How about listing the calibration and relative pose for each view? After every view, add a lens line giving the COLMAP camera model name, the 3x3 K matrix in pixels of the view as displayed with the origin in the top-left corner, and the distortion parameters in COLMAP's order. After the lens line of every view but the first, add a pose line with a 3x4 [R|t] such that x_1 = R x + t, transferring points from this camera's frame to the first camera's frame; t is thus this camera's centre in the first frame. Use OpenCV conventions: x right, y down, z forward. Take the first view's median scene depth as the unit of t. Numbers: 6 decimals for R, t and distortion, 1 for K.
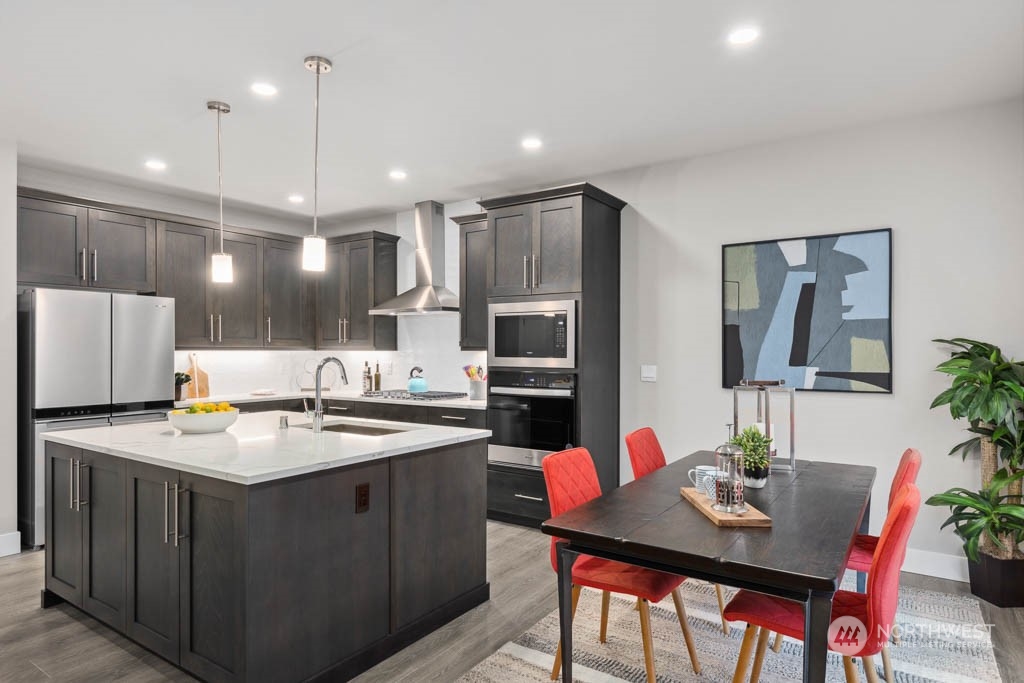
lens RADIAL K [[597.8, 0, 514.6], [0, 597.8, 346.6], [0, 0, 1]] dist [0.001772, -0.000068]
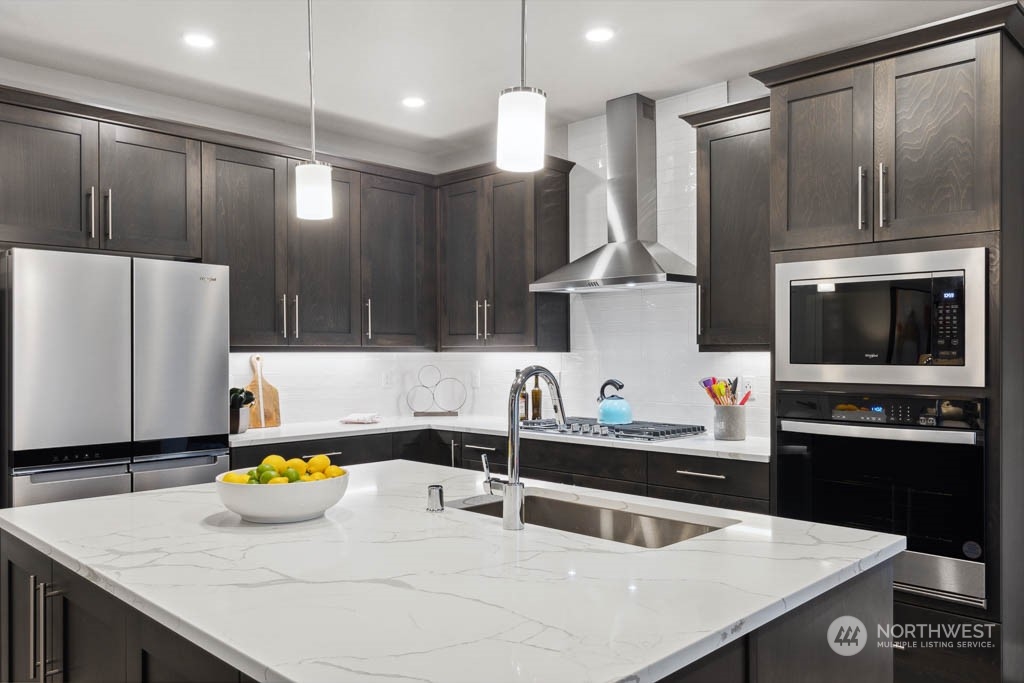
lens RADIAL K [[787.6, 0, 513.0], [0, 787.6, 347.0], [0, 0, 1]] dist [0.004569, 0.000878]
pose [[0.985093, -0.003010, -0.171994, -0.138819], [0.003057, 0.999995, 0.000008, 0.001709], [0.171994, -0.000534, 0.985098, 0.246610]]
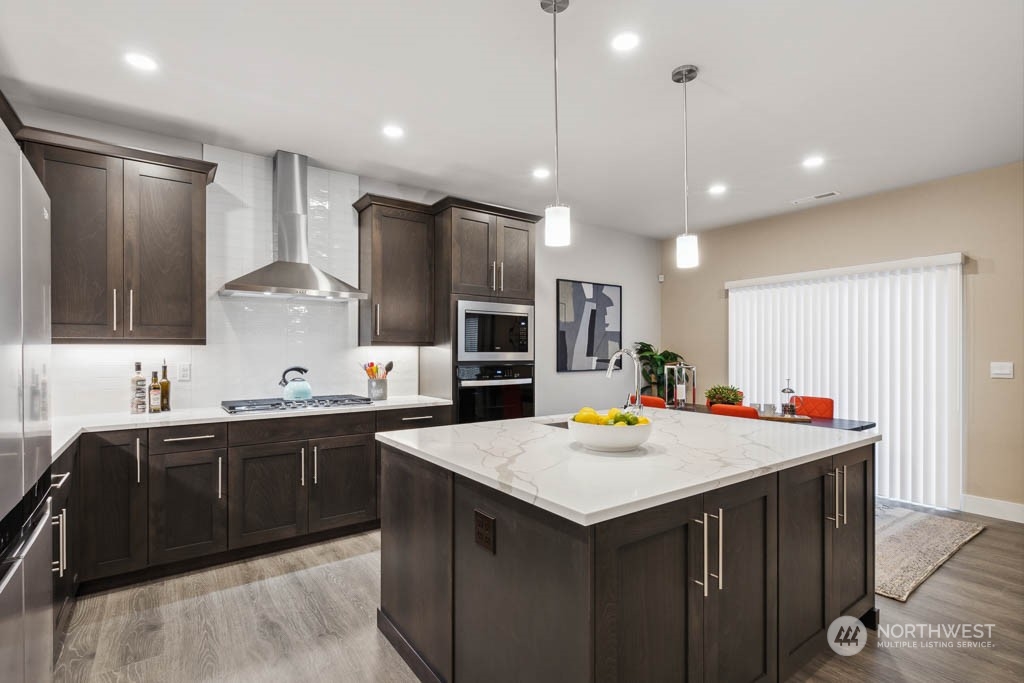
lens RADIAL K [[481.9, 0, 512.7], [0, 481.9, 351.8], [0, 0, 1]] dist [0.001503, 0.000115]
pose [[0.334356, -0.000263, 0.942447, -0.715601], [-0.005239, 0.999984, 0.002138, 0.013229], [-0.942432, -0.005652, 0.334350, 0.578309]]
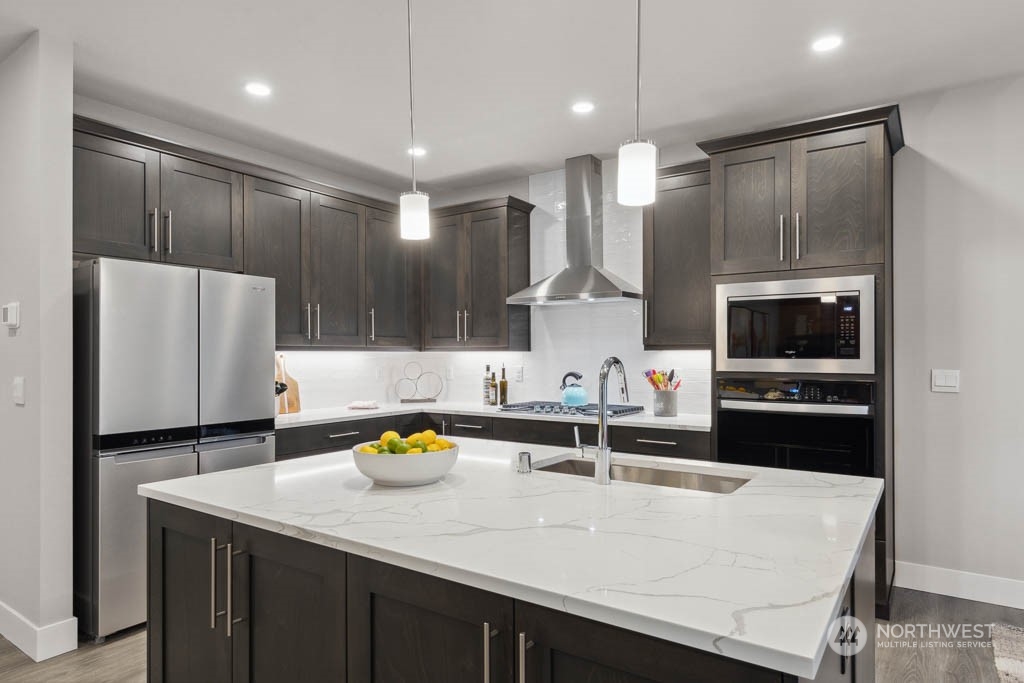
lens RADIAL K [[608.5, 0, 513.3], [0, 608.5, 348.6], [0, 0, 1]] dist [0.005174, 0.000696]
pose [[0.999991, -0.001914, -0.003863, -0.258255], [0.001901, 0.999993, -0.003357, 0.006955], [0.003869, 0.003350, 0.999987, 0.243265]]
